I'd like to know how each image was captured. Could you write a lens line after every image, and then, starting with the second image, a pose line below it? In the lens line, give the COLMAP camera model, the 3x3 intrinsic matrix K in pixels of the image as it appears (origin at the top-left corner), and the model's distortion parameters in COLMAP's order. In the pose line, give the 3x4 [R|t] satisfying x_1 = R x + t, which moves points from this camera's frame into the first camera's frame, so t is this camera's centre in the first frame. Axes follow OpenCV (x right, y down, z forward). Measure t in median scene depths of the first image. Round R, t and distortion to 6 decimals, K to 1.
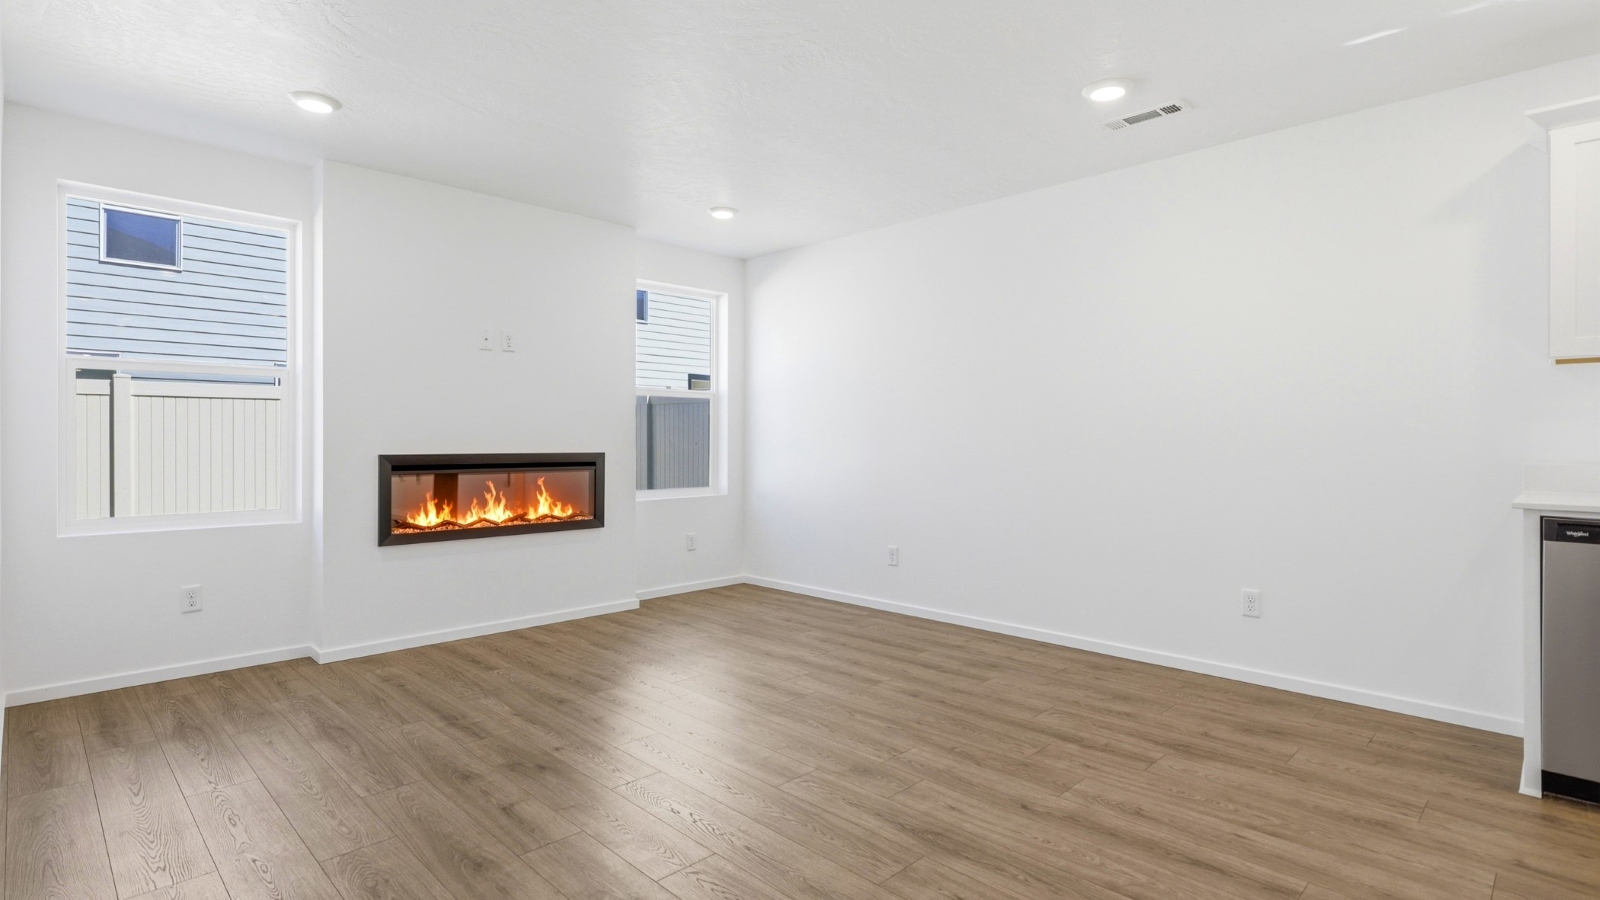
lens RADIAL K [[777.3, 0, 807.4], [0, 777.3, 441.4], [0, 0, 1]] dist [-0.000648, -0.000190]
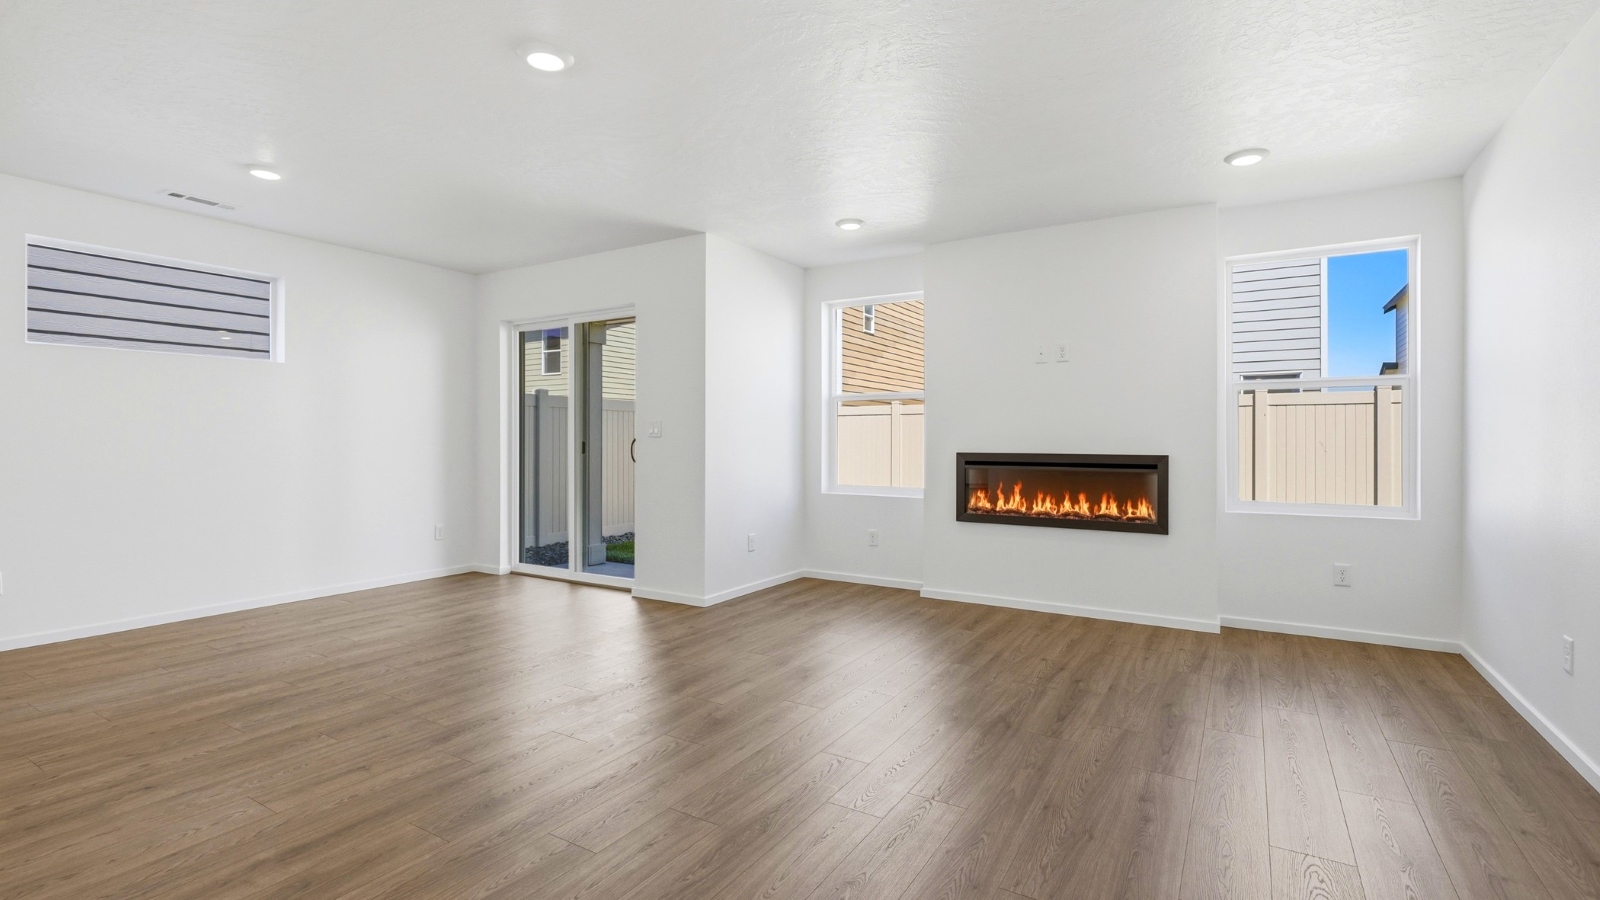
lens RADIAL K [[725.5, 0, 805.8], [0, 725.5, 439.2], [0, 0, 1]] dist [-0.000206, 0.000043]
pose [[0.230905, -0.002735, -0.972972, 0.609087], [-0.003425, 0.999988, -0.003624, -0.000066], [0.972970, 0.004170, 0.230893, 0.462061]]
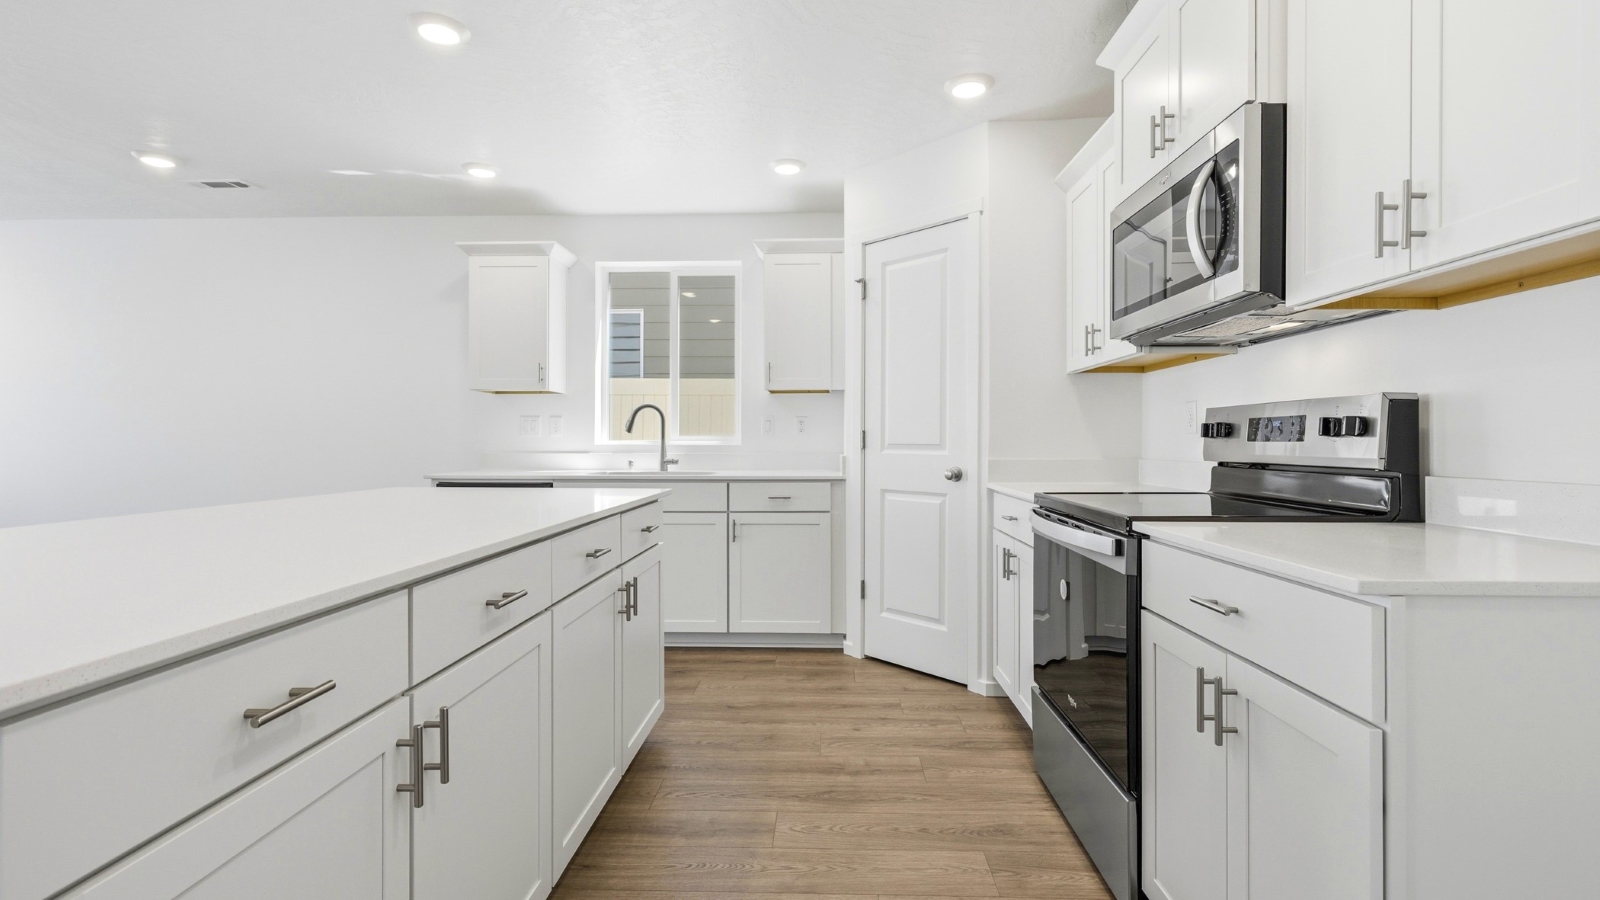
lens RADIAL K [[725.5, 0, 805.8], [0, 725.5, 439.2], [0, 0, 1]] dist [-0.000206, 0.000043]
pose [[0.735421, 0.001494, 0.677609, 0.278978], [0.000815, 0.999995, -0.003090, 0.004033], [-0.677611, 0.002825, 0.735416, -0.440247]]
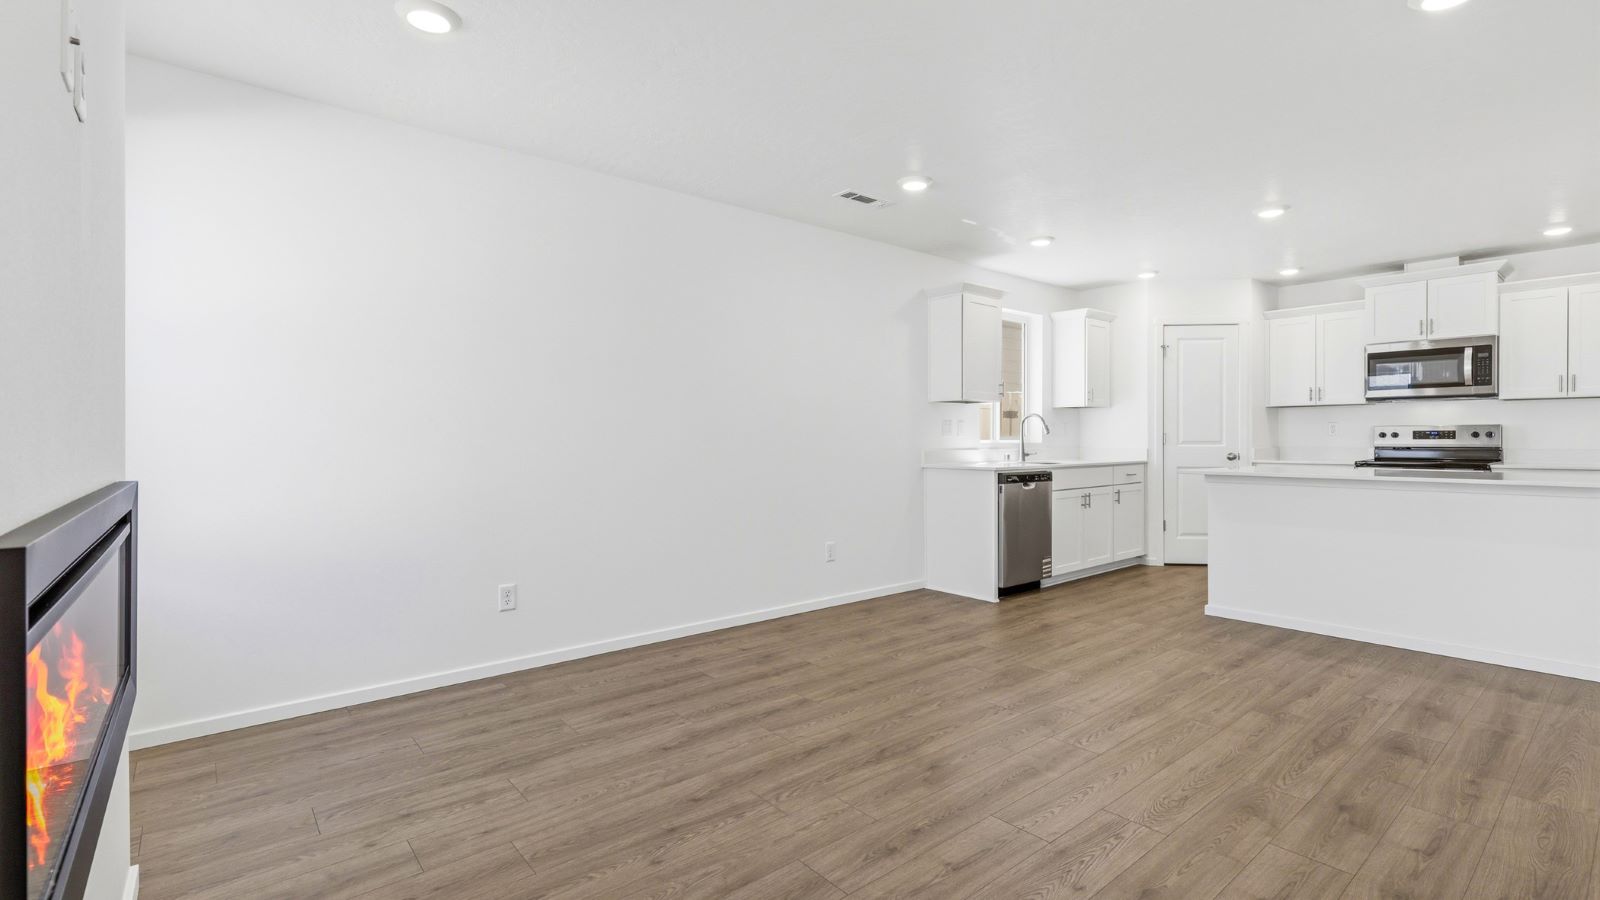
lens RADIAL K [[715.8, 0, 800.7], [0, 715.8, 442.9], [0, 0, 1]] dist [-0.002496, -0.000597]
pose [[0.097306, -0.007955, 0.995223, -0.684737], [0.004309, 0.999962, 0.007572, -0.004471], [-0.995245, 0.003552, 0.097337, 0.831204]]
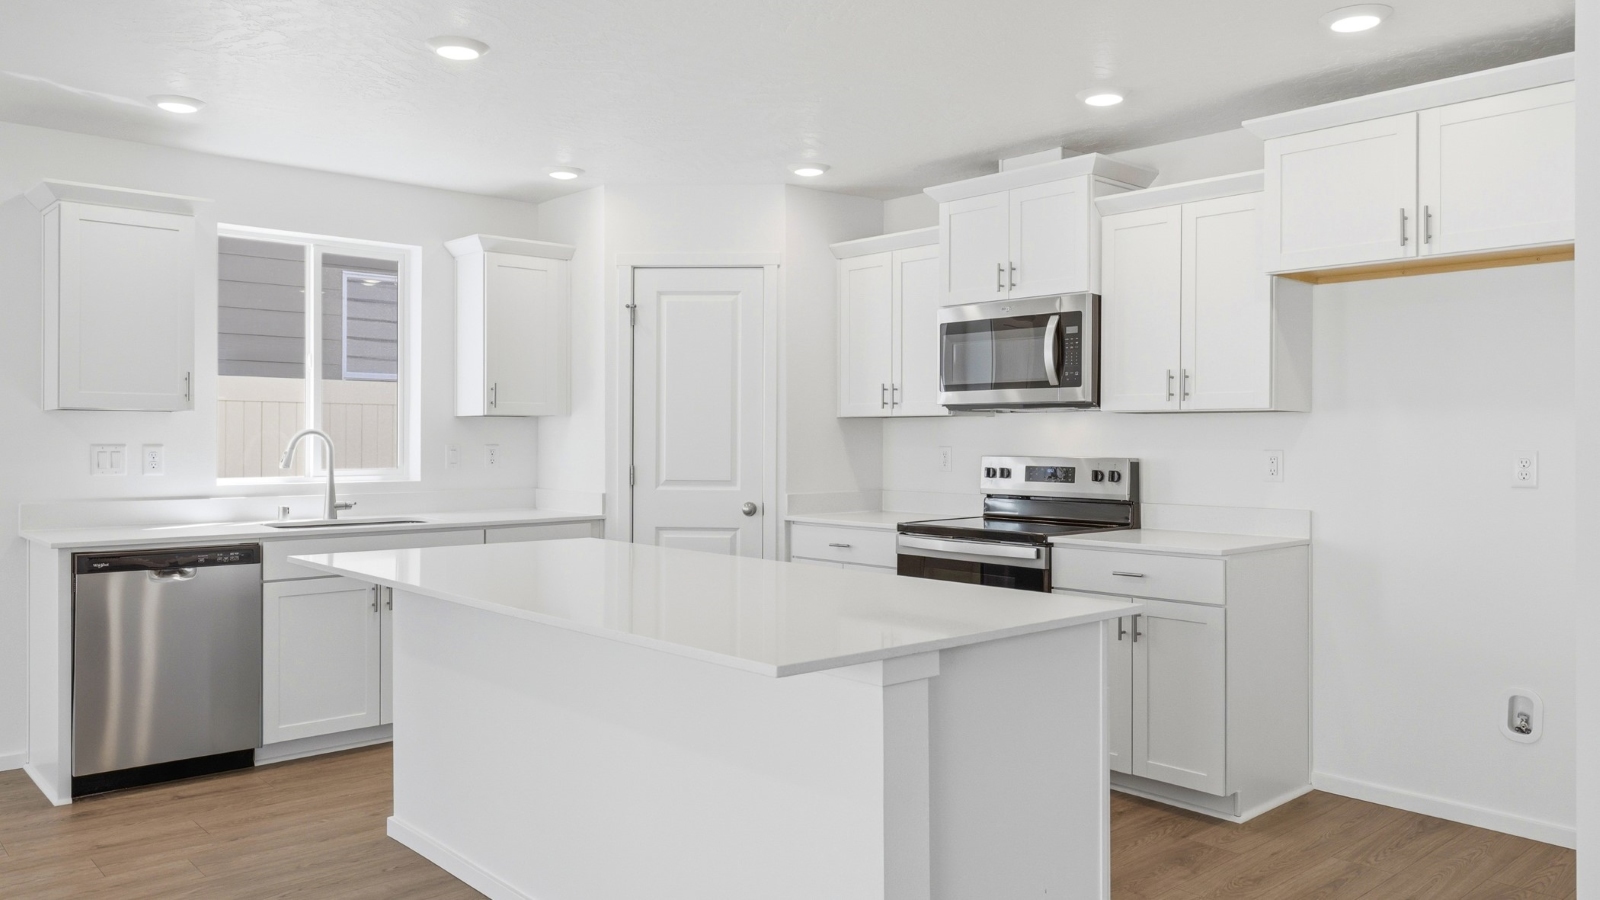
lens RADIAL K [[1163.6, 0, 807.2], [0, 1163.6, 436.1], [0, 0, 1]] dist [0.002463, 0.001294]
pose [[0.054264, -0.000304, 0.998527, -0.418984], [-0.001310, 0.999999, 0.000376, -0.046176], [-0.998526, -0.001328, 0.054264, -0.095049]]
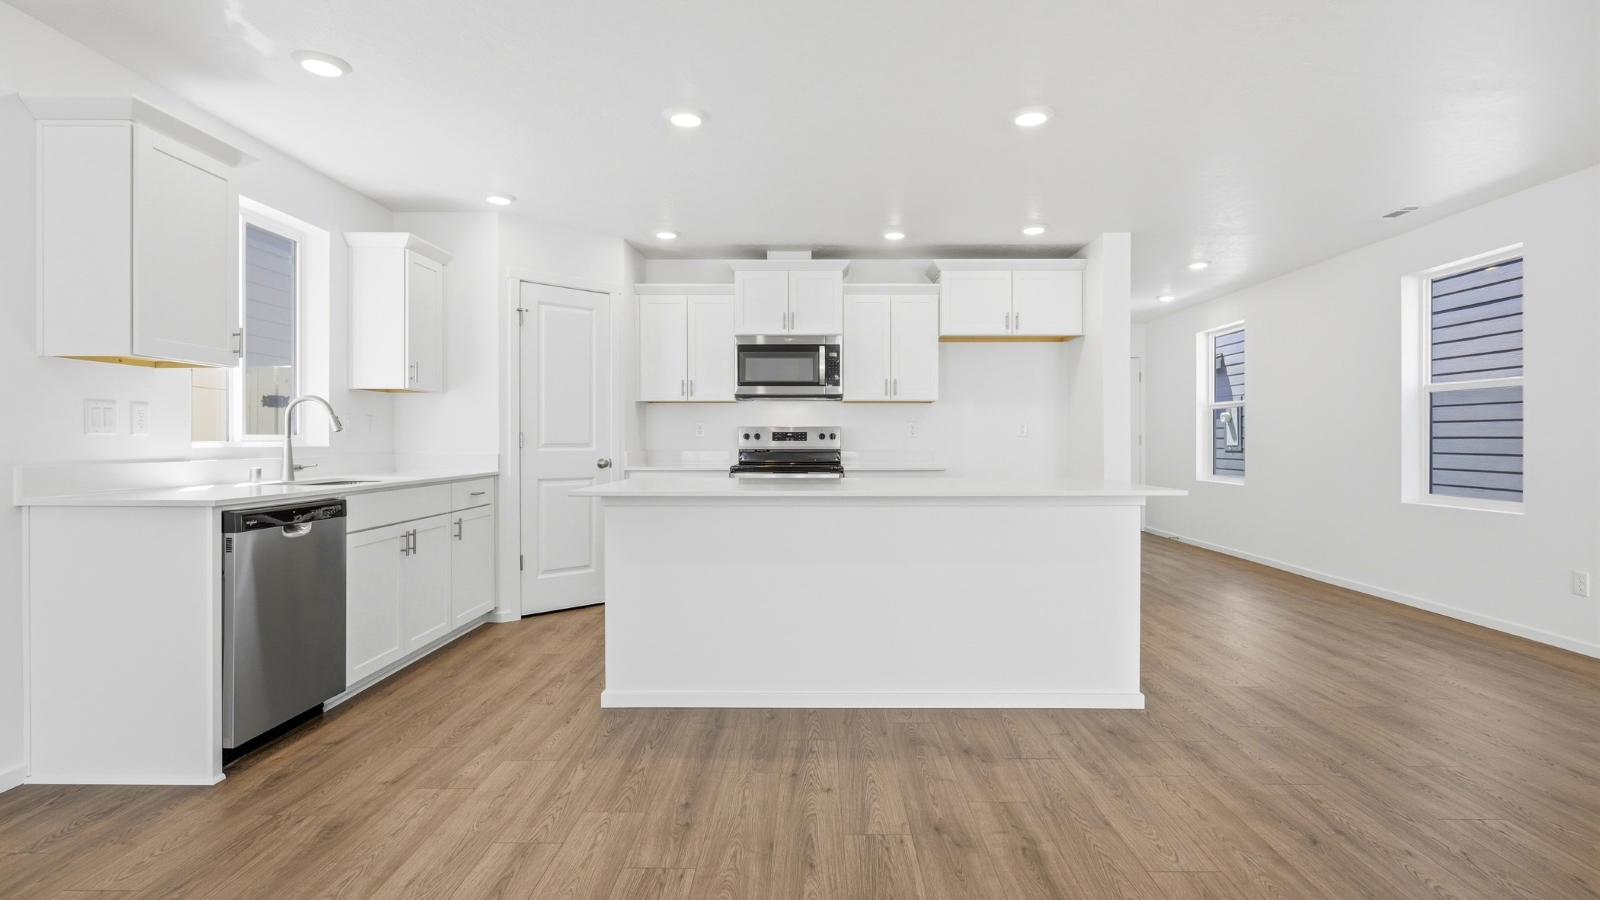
lens RADIAL K [[777.3, 0, 807.4], [0, 777.3, 441.4], [0, 0, 1]] dist [-0.000648, -0.000190]
pose [[-0.697336, -0.003811, 0.716734, -0.221162], [-0.000253, 0.999987, 0.005071, -0.002541], [-0.716744, 0.003355, -0.697328, 0.713592]]
